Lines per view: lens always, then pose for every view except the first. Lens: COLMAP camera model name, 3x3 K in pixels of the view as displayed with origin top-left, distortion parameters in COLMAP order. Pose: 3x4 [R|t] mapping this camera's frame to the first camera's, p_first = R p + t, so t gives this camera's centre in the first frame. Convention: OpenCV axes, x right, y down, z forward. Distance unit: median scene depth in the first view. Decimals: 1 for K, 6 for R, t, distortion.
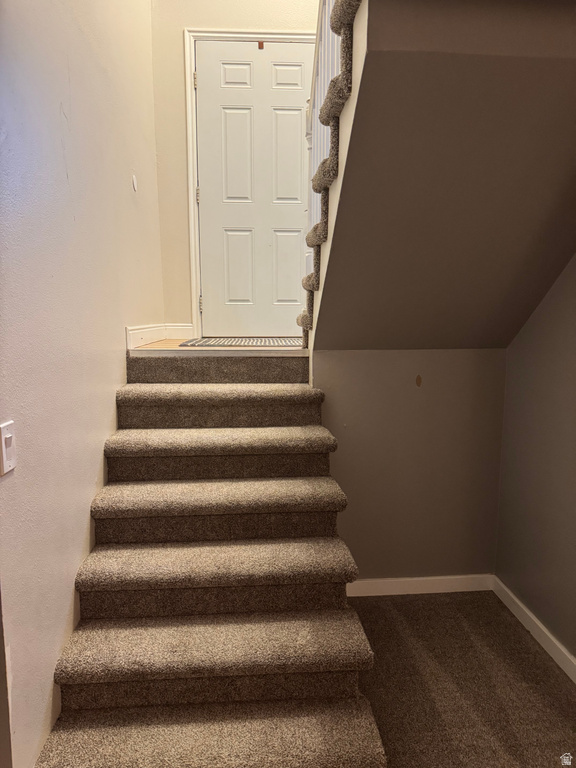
lens RADIAL K [[540.8, 0, 289.3], [0, 540.8, 387.7], [0, 0, 1]] dist [0.064980, -0.096502]
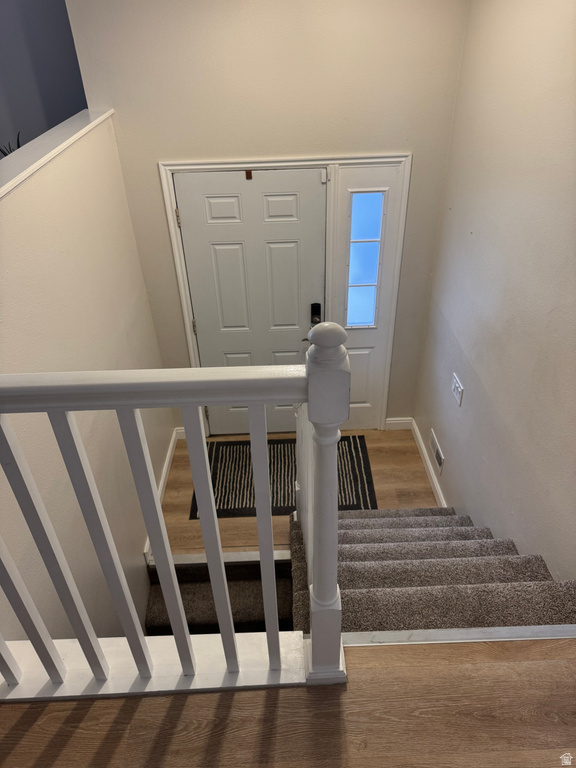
lens RADIAL K [[540.8, 0, 290.0], [0, 540.8, 380.9], [0, 0, 1]] dist [0.064980, -0.096502]
pose [[0.998999, -0.041834, 0.015844, -0.013909], [0.029733, 0.885586, 0.463523, -0.729110], [-0.033422, -0.462588, 0.885943, 0.075321]]
